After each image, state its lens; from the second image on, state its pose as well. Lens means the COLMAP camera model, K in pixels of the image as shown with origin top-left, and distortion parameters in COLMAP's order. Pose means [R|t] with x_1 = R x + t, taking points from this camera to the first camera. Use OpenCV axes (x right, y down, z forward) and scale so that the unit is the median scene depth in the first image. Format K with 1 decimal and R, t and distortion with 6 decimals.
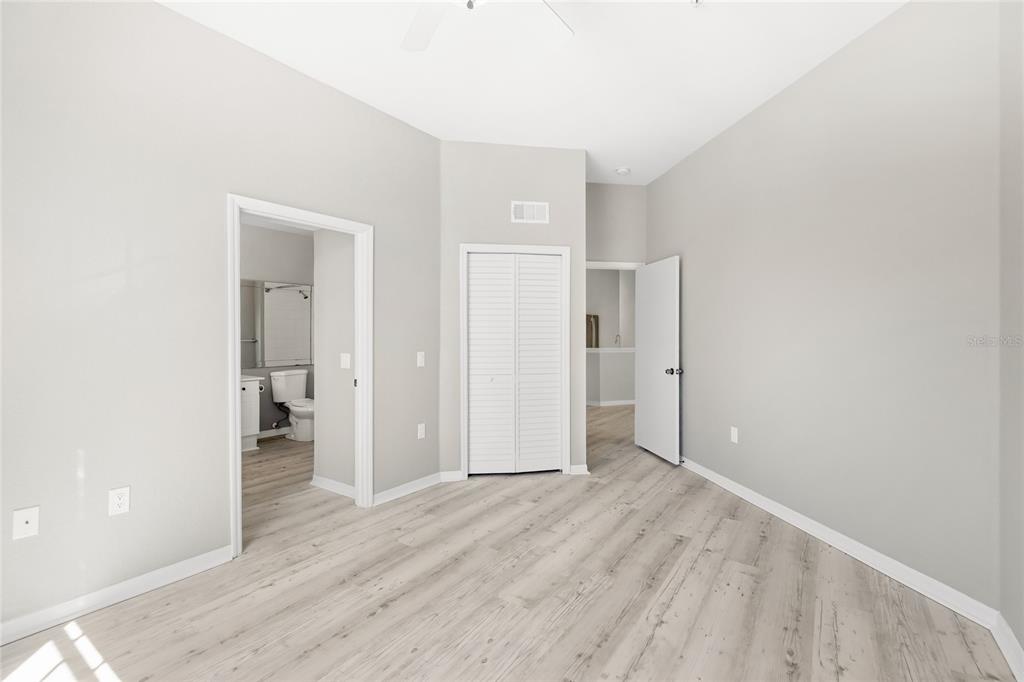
lens RADIAL K [[458.9, 0, 512.8], [0, 458.9, 338.7], [0, 0, 1]] dist [0.004139, -0.001115]
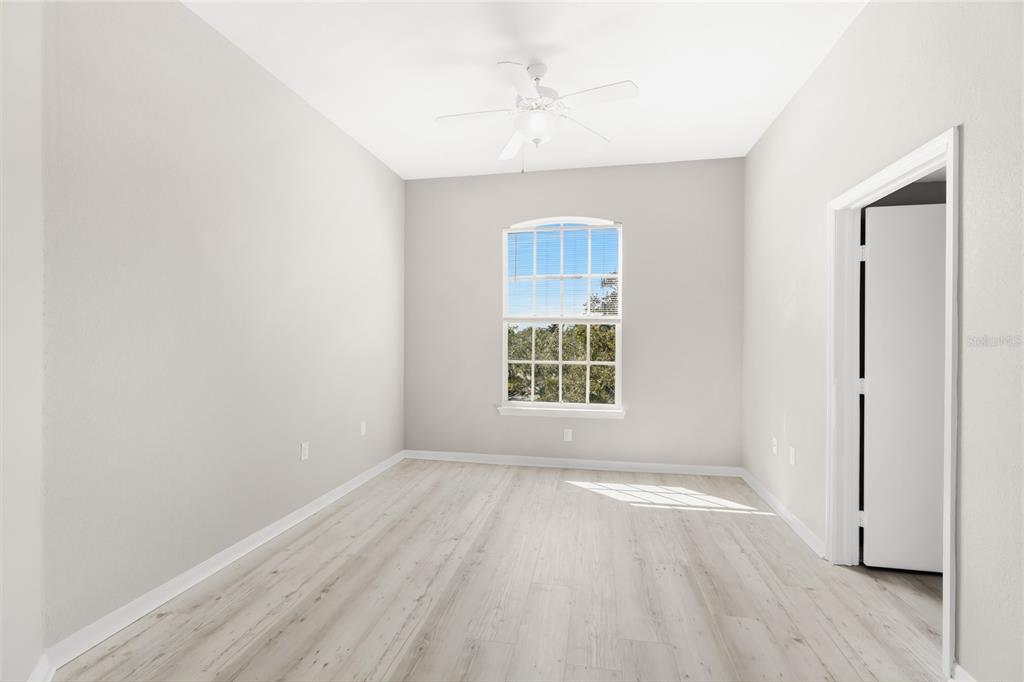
lens RADIAL K [[458.9, 0, 509.1], [0, 458.9, 341.8], [0, 0, 1]] dist [0.004139, -0.001115]
pose [[-0.913983, 0.001738, -0.405749, 0.497713], [-0.006817, 0.999784, 0.019637, -0.024739], [0.405696, 0.020714, -0.913773, 1.813435]]
